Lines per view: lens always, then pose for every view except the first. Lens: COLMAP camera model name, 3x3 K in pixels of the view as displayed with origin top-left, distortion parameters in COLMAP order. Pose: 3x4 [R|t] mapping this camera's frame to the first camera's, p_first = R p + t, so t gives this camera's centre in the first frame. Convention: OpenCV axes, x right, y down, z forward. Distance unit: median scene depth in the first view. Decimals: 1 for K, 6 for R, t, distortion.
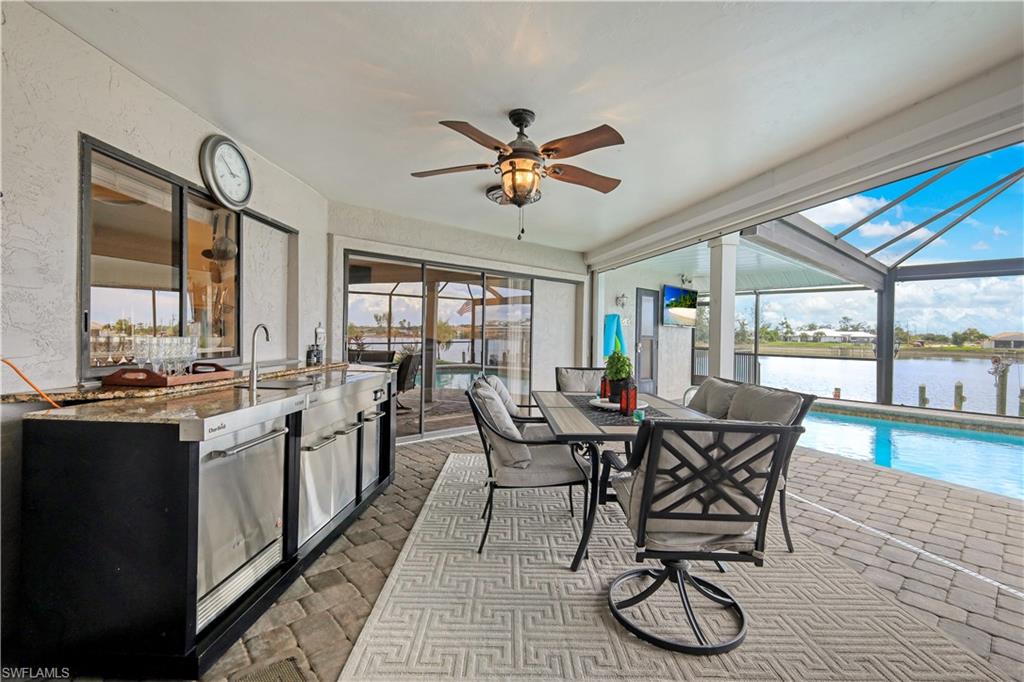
lens RADIAL K [[459.4, 0, 525.8], [0, 459.4, 333.5], [0, 0, 1]] dist [0.000726, 0.000274]
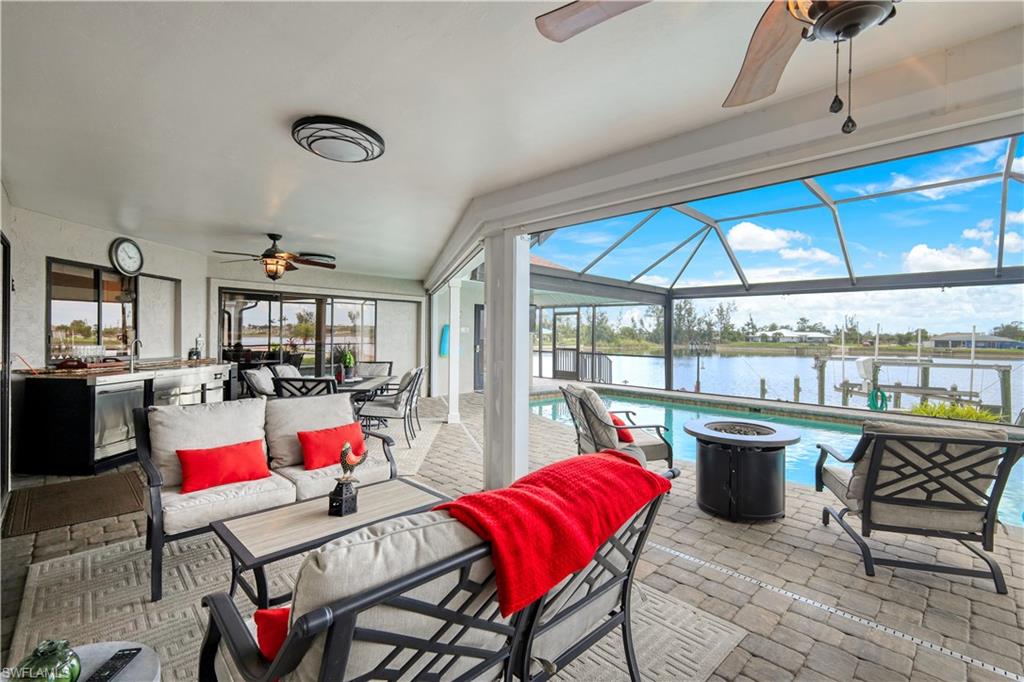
lens RADIAL K [[455.3, 0, 521.1], [0, 455.3, 335.9], [0, 0, 1]] dist [0.001298, 0.000255]
pose [[0.998863, -0.001849, 0.047635, 0.648166], [0.001680, 0.999992, 0.003603, -0.023442], [-0.047641, -0.003519, 0.998858, -0.697774]]
